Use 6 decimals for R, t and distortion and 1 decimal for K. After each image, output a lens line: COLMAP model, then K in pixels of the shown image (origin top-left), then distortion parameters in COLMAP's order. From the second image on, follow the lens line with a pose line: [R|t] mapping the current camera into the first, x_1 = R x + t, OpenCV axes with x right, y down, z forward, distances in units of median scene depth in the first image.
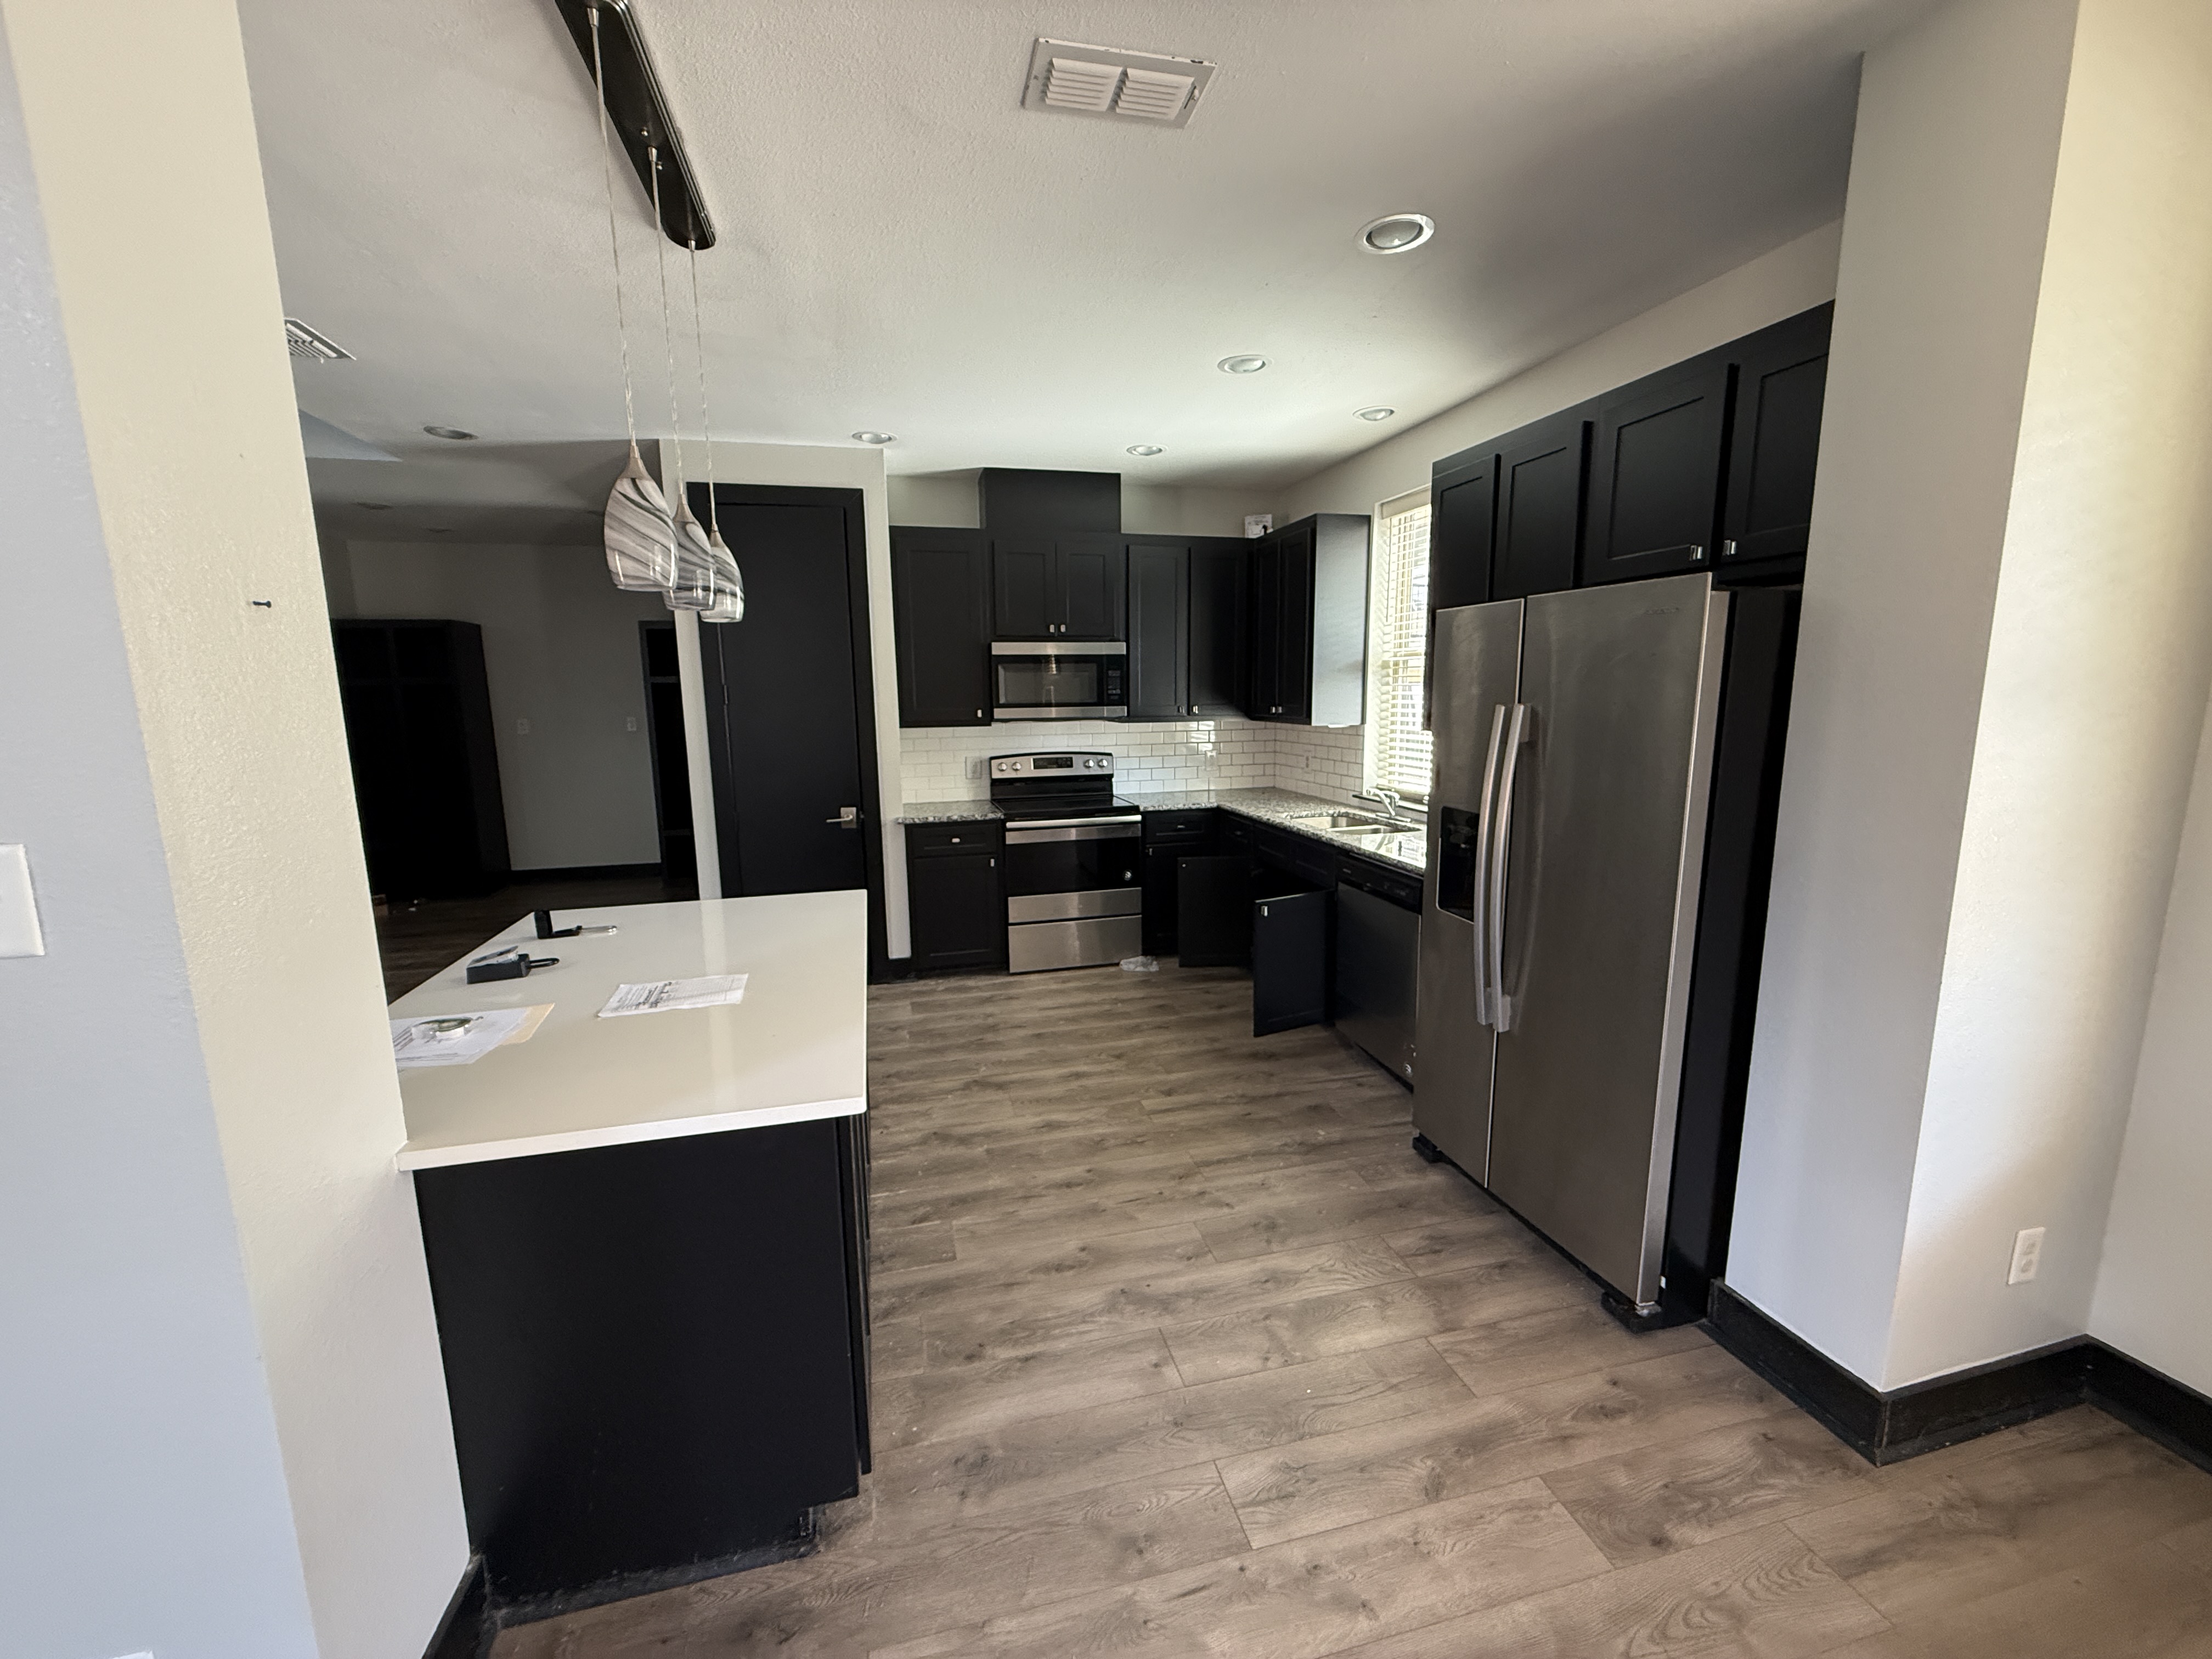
lens RADIAL K [[877.1, 0, 1099.2], [0, 877.1, 836.0], [0, 0, 1]] dist [0.000046, 0.000838]
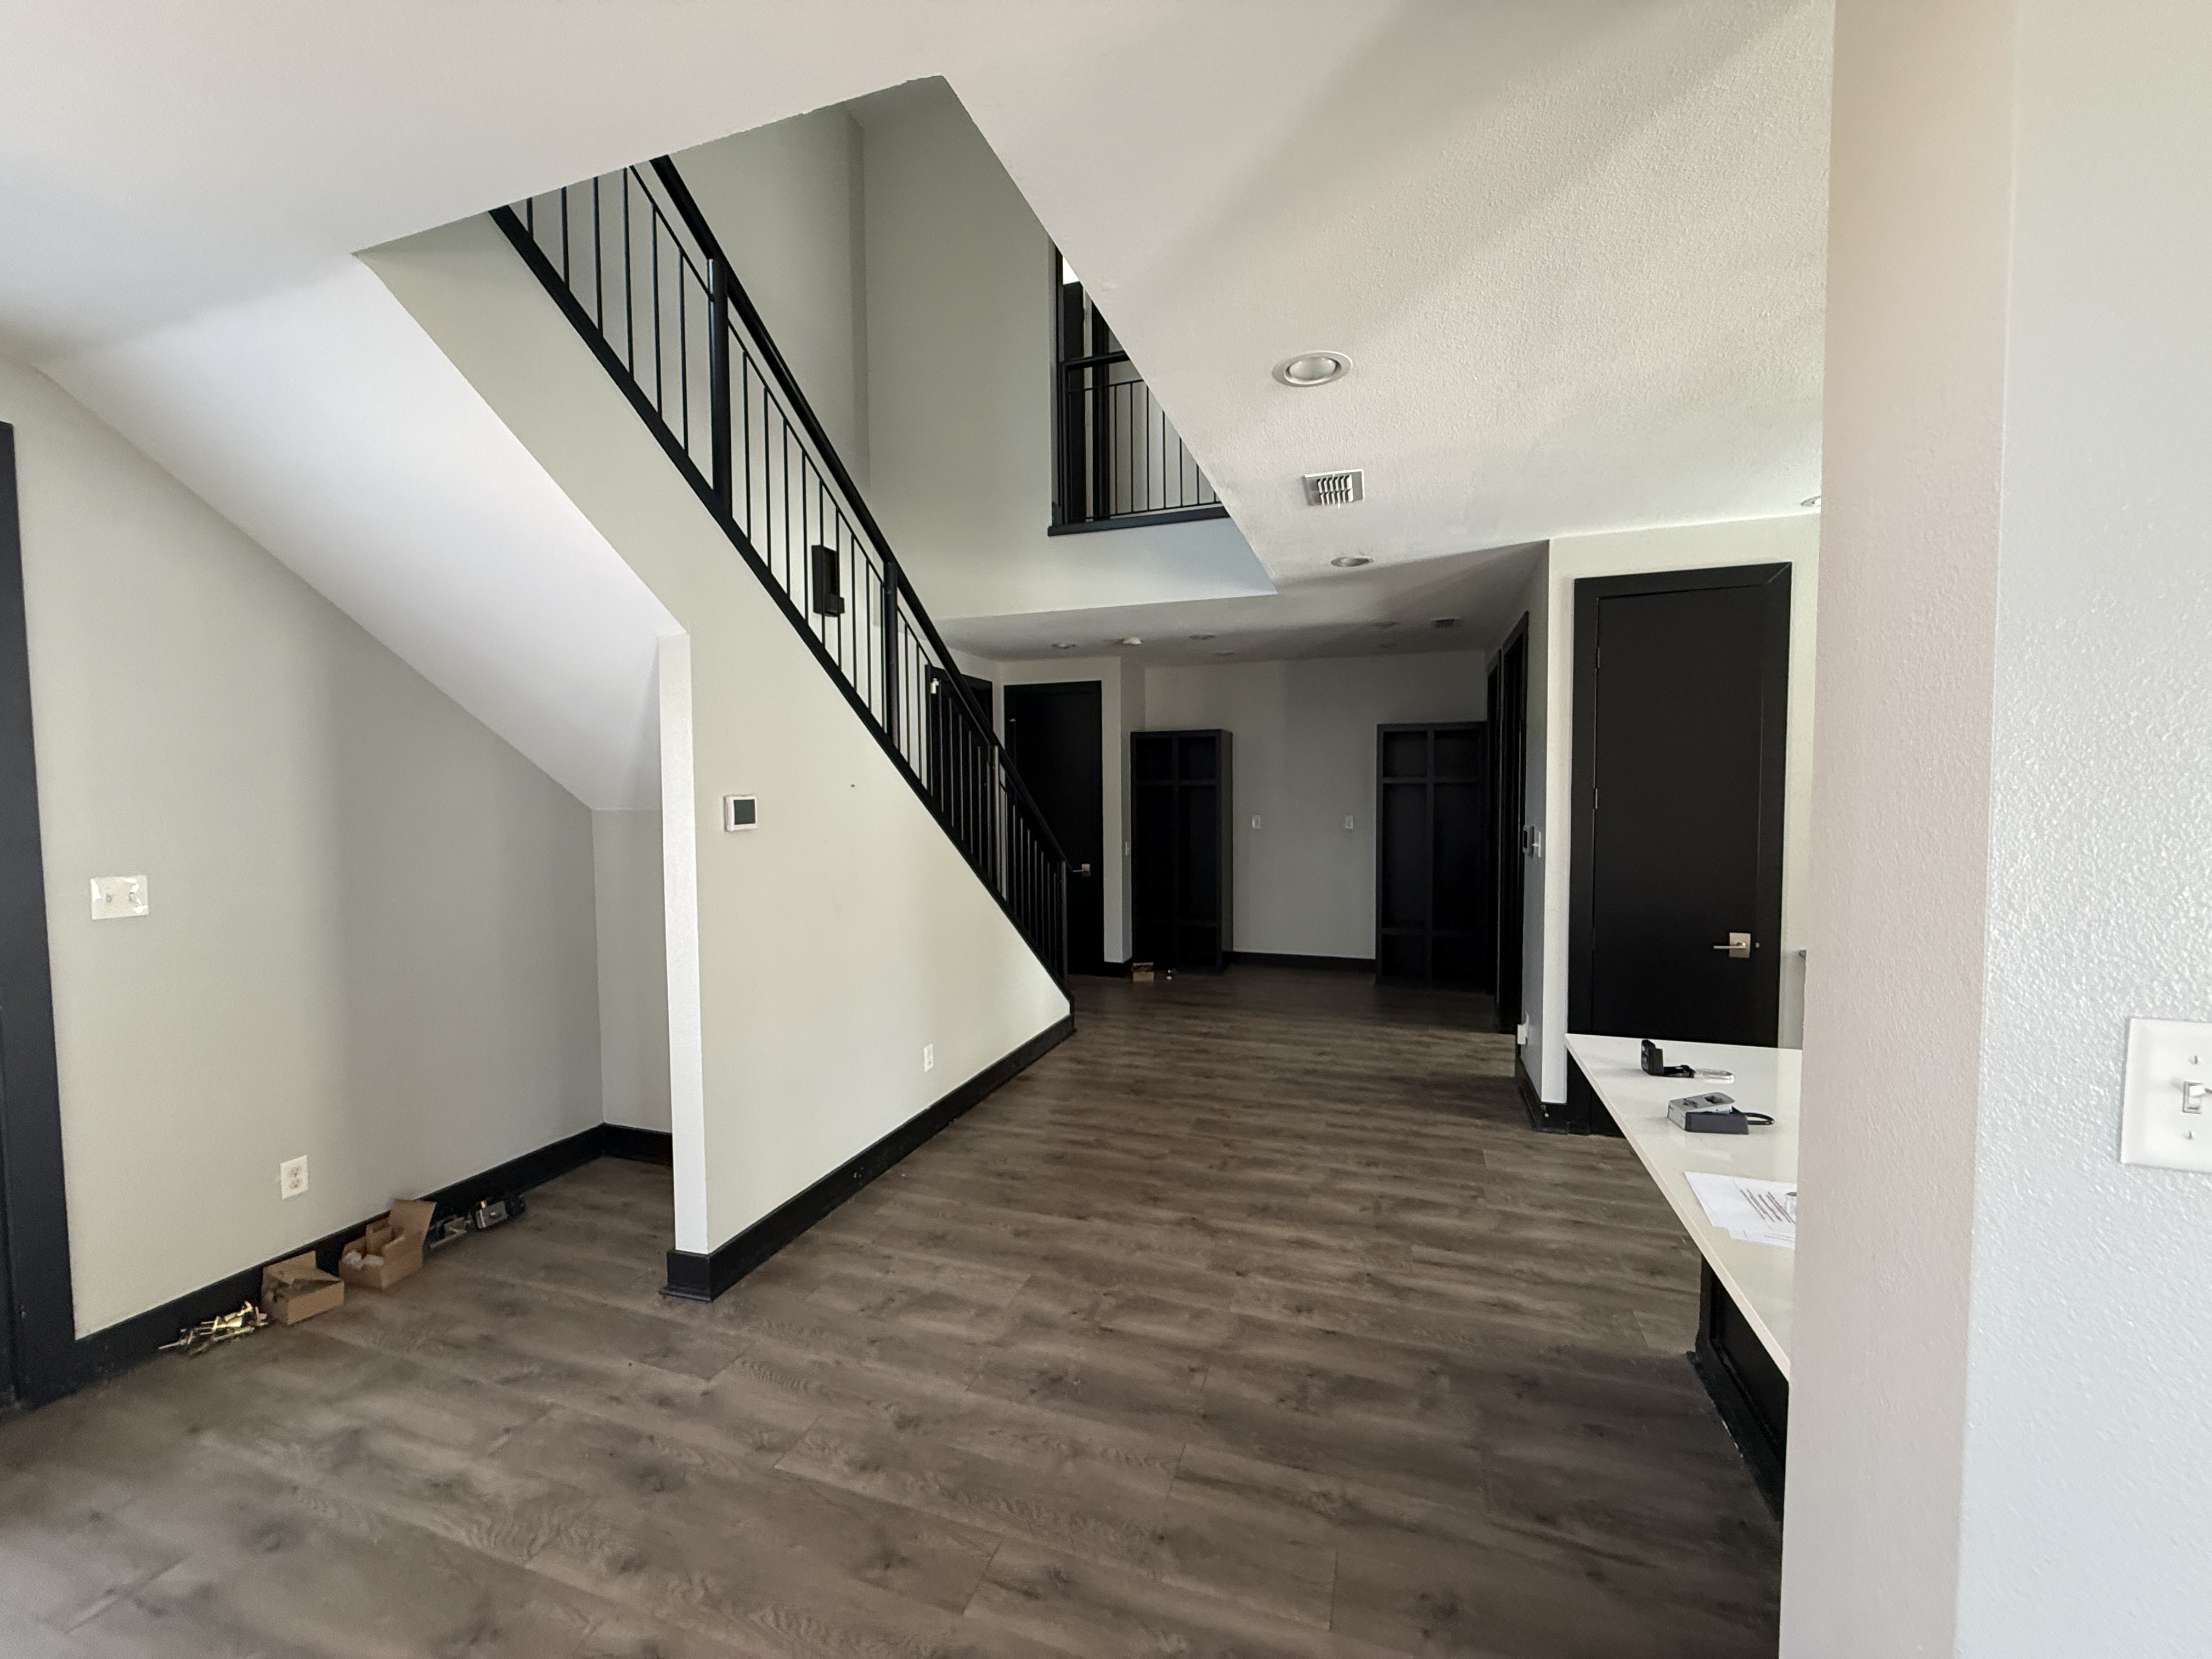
lens RADIAL K [[877.1, 0, 1104.7], [0, 877.1, 840.0], [0, 0, 1]] dist [0.000046, 0.000838]
pose [[0.838435, 0.040030, -0.543530, -0.375756], [-0.096453, 0.992455, -0.075693, 0.001512], [0.536399, 0.115889, 0.835970, -0.045383]]
